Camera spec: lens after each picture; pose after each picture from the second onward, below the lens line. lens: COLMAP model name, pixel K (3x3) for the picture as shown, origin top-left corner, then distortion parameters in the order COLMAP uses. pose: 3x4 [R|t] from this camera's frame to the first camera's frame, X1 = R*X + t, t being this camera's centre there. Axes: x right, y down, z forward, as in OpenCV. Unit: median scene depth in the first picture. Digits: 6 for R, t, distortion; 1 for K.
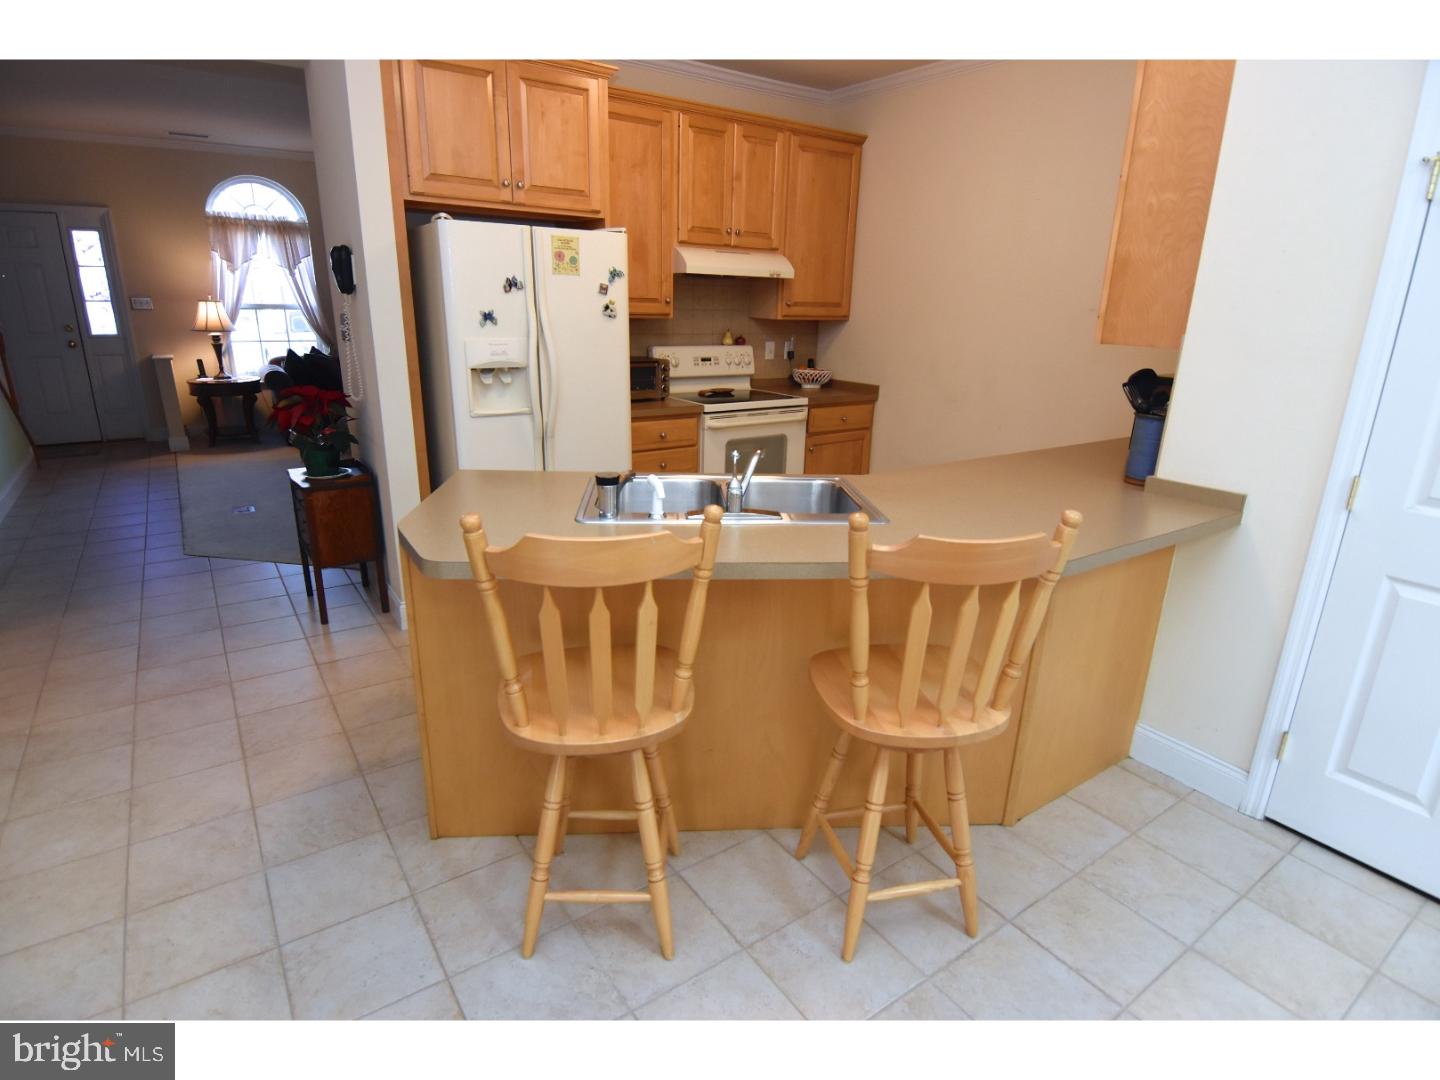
lens RADIAL K [[776.2, 0, 729.9], [0, 776.2, 536.1], [0, 0, 1]] dist [0.006829, -0.020650]
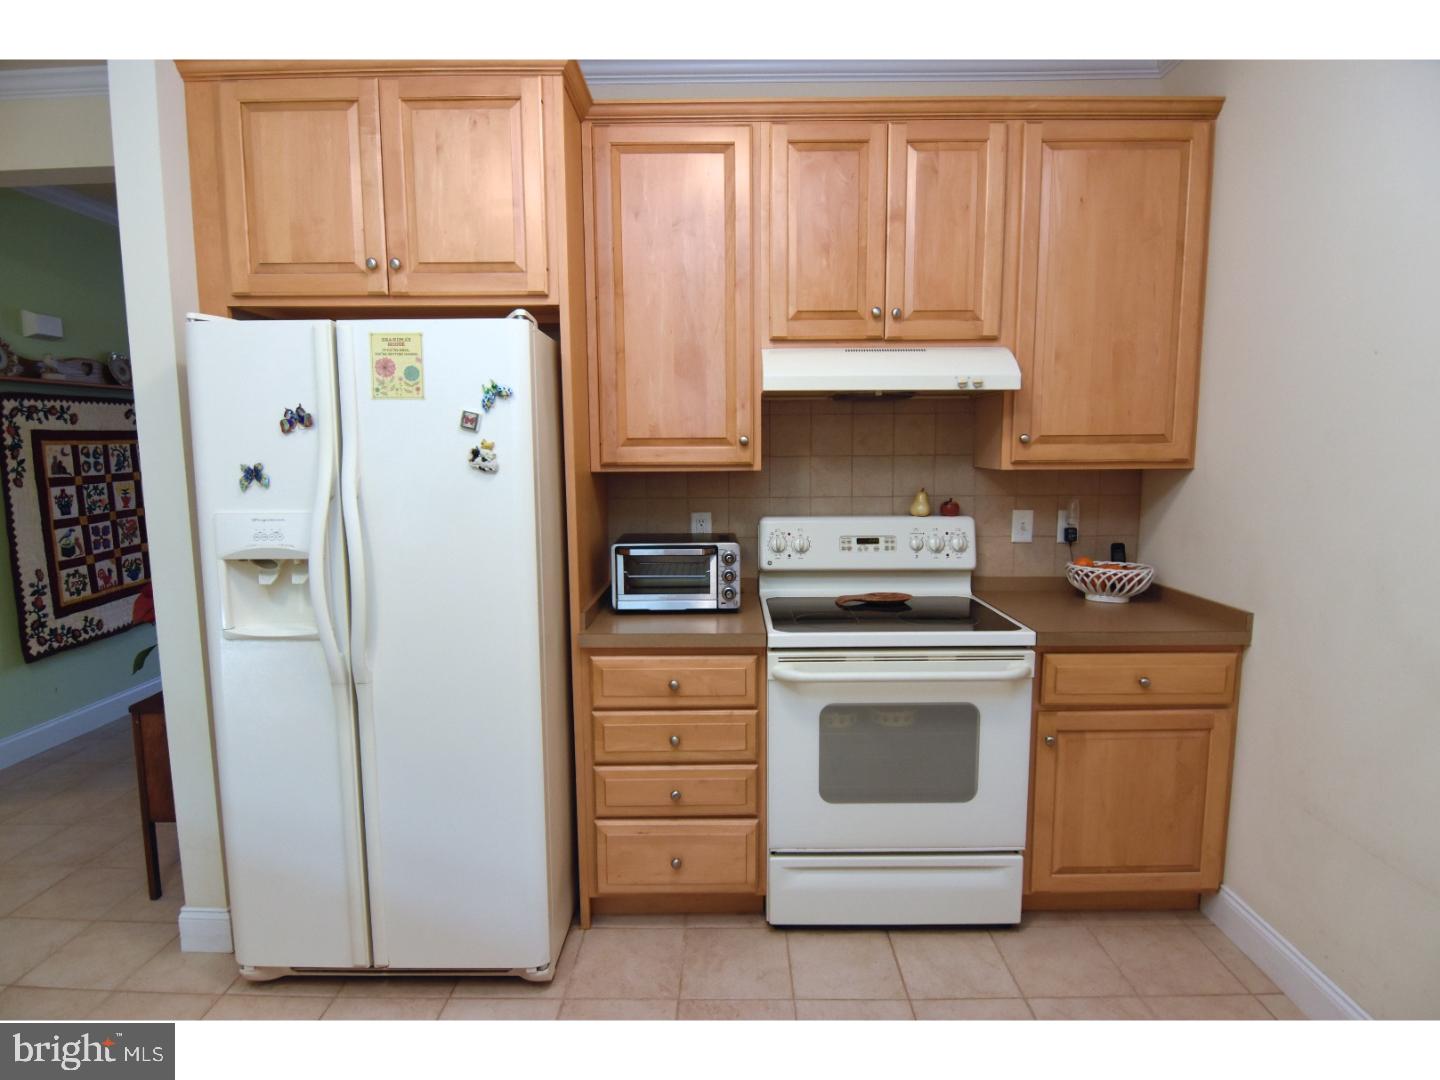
lens RADIAL K [[776.2, 0, 729.9], [0, 776.2, 536.1], [0, 0, 1]] dist [0.006829, -0.020650]
pose [[0.808494, 0.034995, -0.587463, 0.235222], [-0.145681, 0.979063, -0.142170, -0.147816], [0.570188, 0.200526, 0.796665, 0.537293]]
